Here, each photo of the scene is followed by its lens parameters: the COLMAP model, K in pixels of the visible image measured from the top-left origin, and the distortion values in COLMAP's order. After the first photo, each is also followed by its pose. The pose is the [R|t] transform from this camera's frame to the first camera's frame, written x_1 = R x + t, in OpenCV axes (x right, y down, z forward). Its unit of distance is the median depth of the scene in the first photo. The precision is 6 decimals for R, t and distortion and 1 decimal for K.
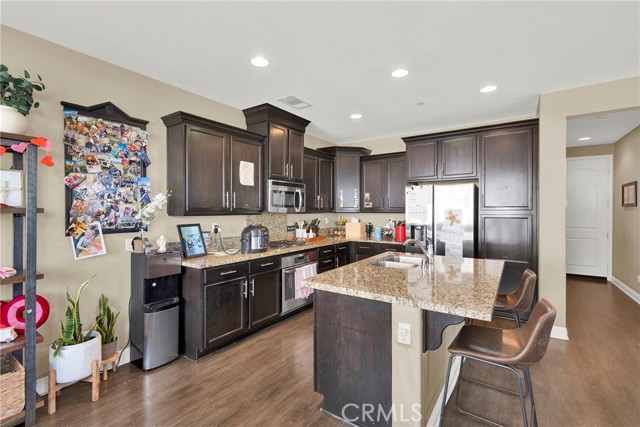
lens RADIAL K [[285.8, 0, 320.5], [0, 285.8, 210.8], [0, 0, 1]] dist [-0.000236, -0.000943]
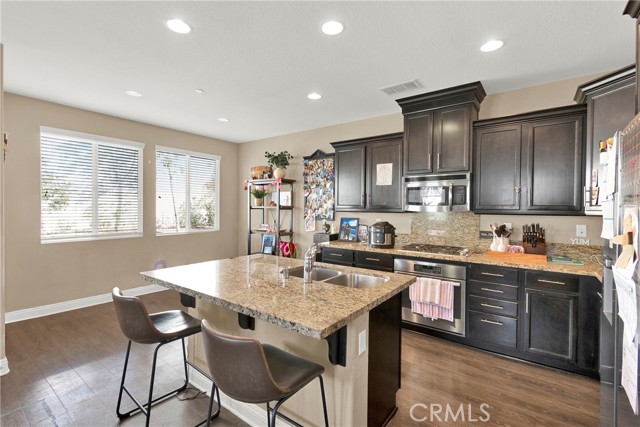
lens RADIAL K [[285.8, 0, 320.0], [0, 285.8, 210.5], [0, 0, 1]] dist [-0.000236, -0.000943]
pose [[-0.027927, 0.010221, -0.999558, 1.107636], [-0.015039, 0.999830, 0.010643, -0.002258], [0.999497, 0.015330, -0.027768, 1.050188]]
